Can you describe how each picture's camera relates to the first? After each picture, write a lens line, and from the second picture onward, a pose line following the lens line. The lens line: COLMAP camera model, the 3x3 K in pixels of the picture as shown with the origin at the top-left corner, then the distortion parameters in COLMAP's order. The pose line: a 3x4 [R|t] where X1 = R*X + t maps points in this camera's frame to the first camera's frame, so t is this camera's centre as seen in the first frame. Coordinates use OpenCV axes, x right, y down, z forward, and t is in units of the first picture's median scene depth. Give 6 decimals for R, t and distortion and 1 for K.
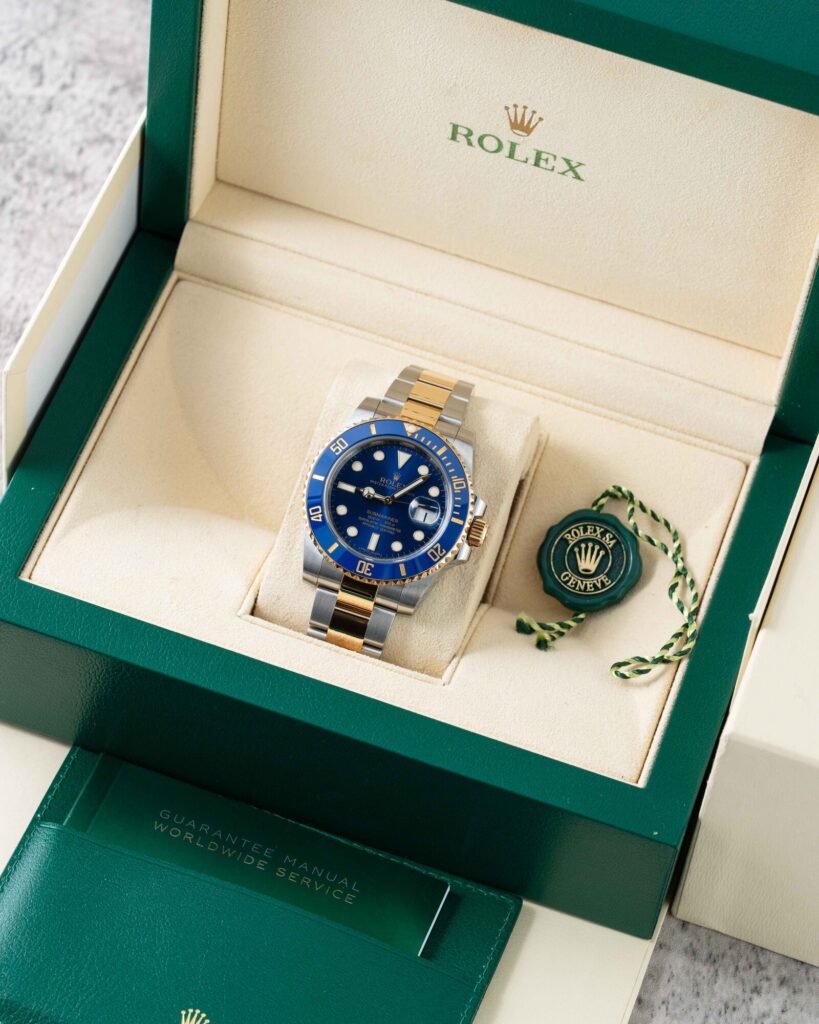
lens RADIAL K [[4426.6, 0, 410.8], [0, 4426.6, 512.0], [0, 0, 1]] dist [-0.057806, 0.000000]
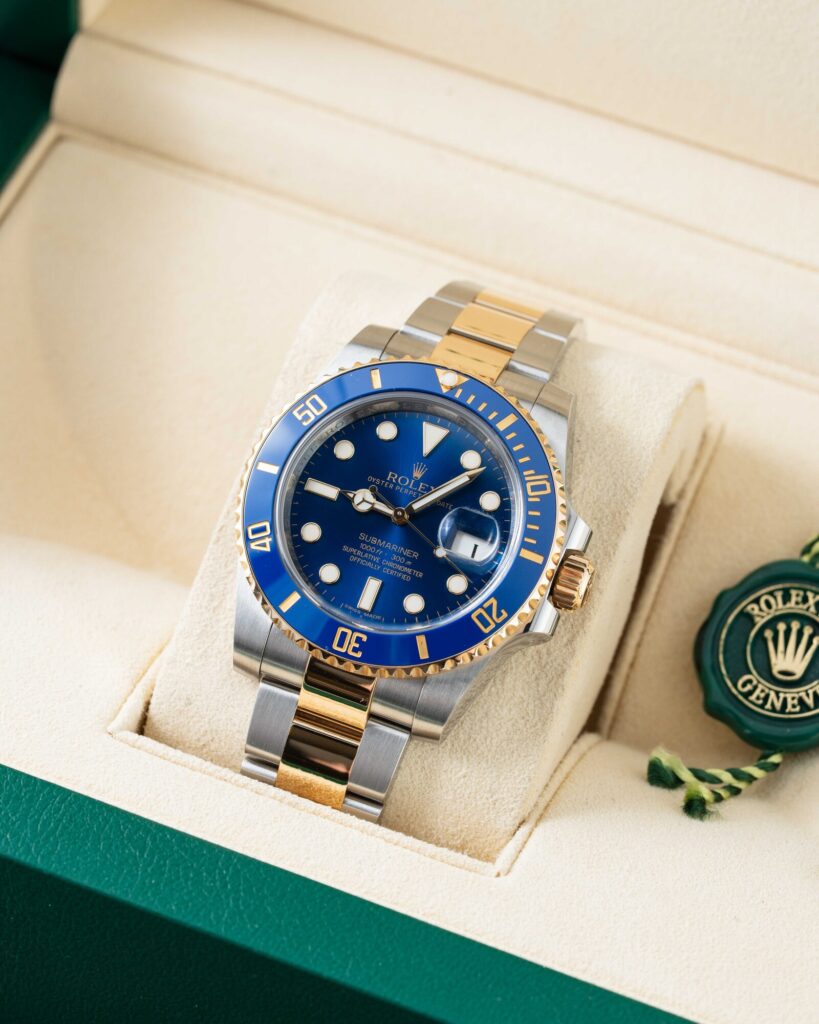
lens RADIAL K [[4426.6, 0, 406.9], [0, 4426.6, 511.2], [0, 0, 1]] dist [-0.057806, 0.000000]
pose [[0.997266, 0.023181, -0.070168, 0.031611], [-0.028800, 0.996366, -0.080160, 0.037959], [0.068055, 0.081962, 0.994309, 0.480345]]
